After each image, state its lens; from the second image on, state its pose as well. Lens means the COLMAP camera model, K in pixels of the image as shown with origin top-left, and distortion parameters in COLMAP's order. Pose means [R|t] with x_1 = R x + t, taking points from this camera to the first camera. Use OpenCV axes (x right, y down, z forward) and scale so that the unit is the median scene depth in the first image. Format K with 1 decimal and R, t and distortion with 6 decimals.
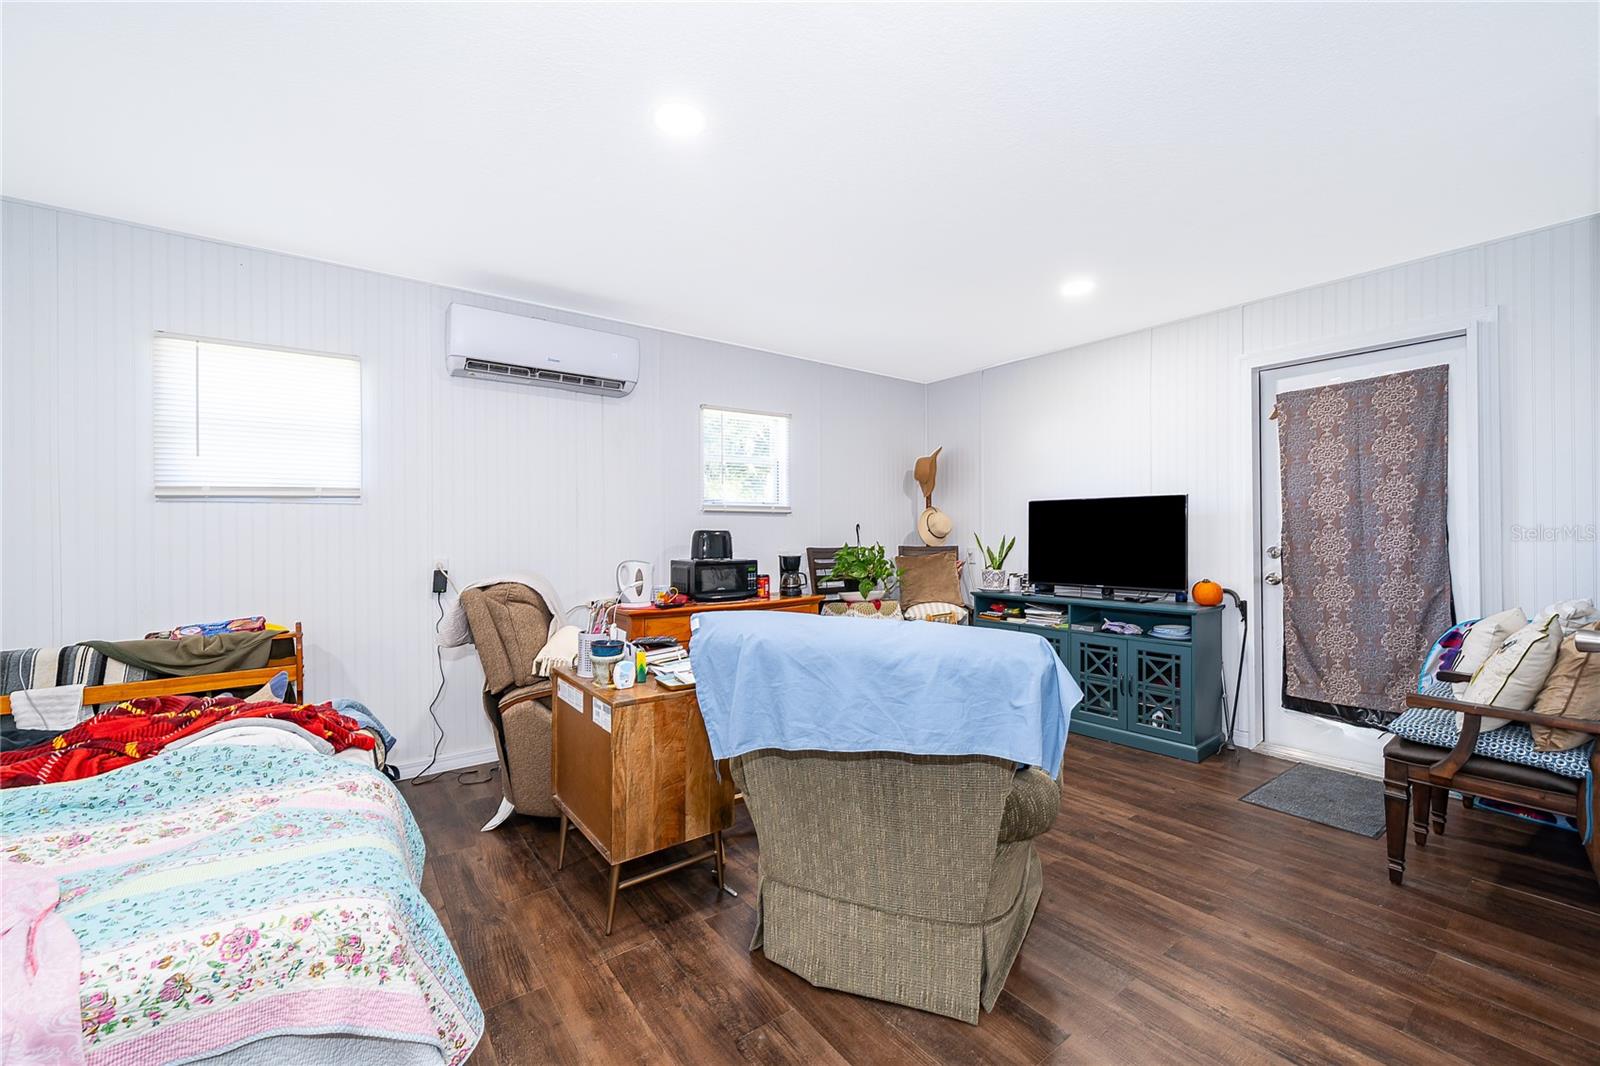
lens RADIAL K [[639.5, 0, 798.1], [0, 639.5, 529.5], [0, 0, 1]] dist [-0.000312, 0.000096]
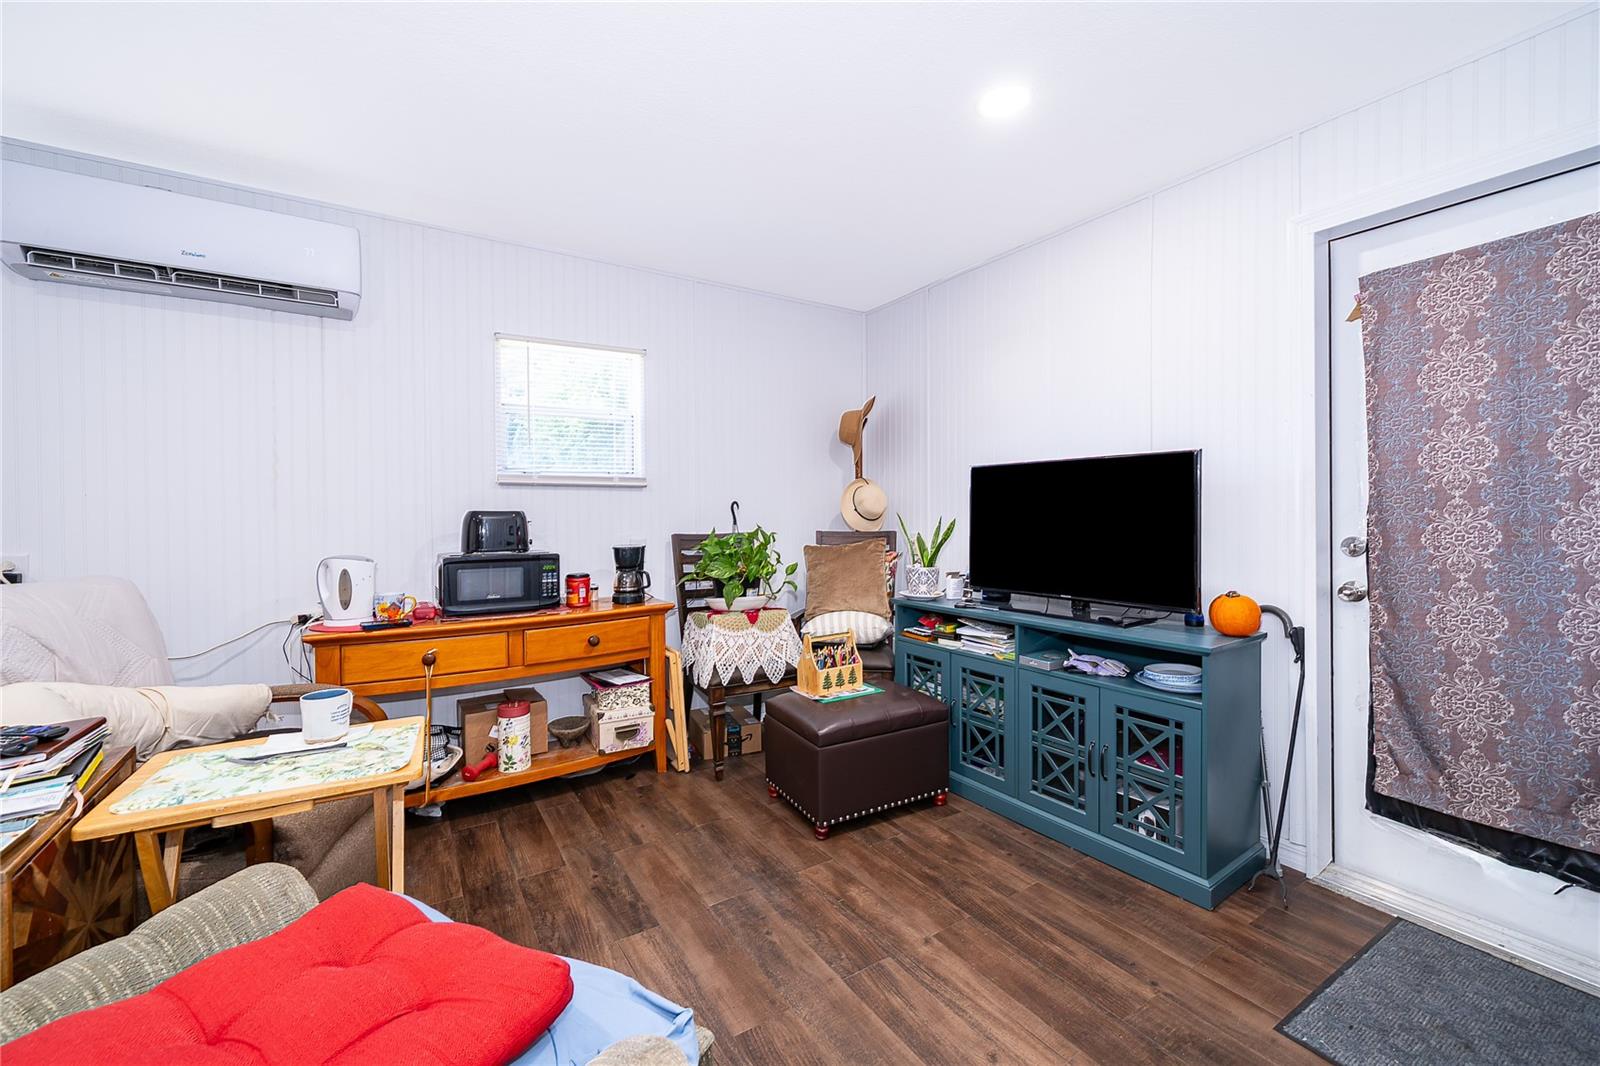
lens RADIAL K [[645.0, 0, 798.7], [0, 645.0, 514.5], [0, 0, 1]] dist [-0.000989, 0.000280]
pose [[0.997170, -0.002004, -0.075152, 0.271969], [0.002778, 0.999944, 0.010196, -0.001214], [0.075127, -0.010375, 0.997120, 0.359665]]
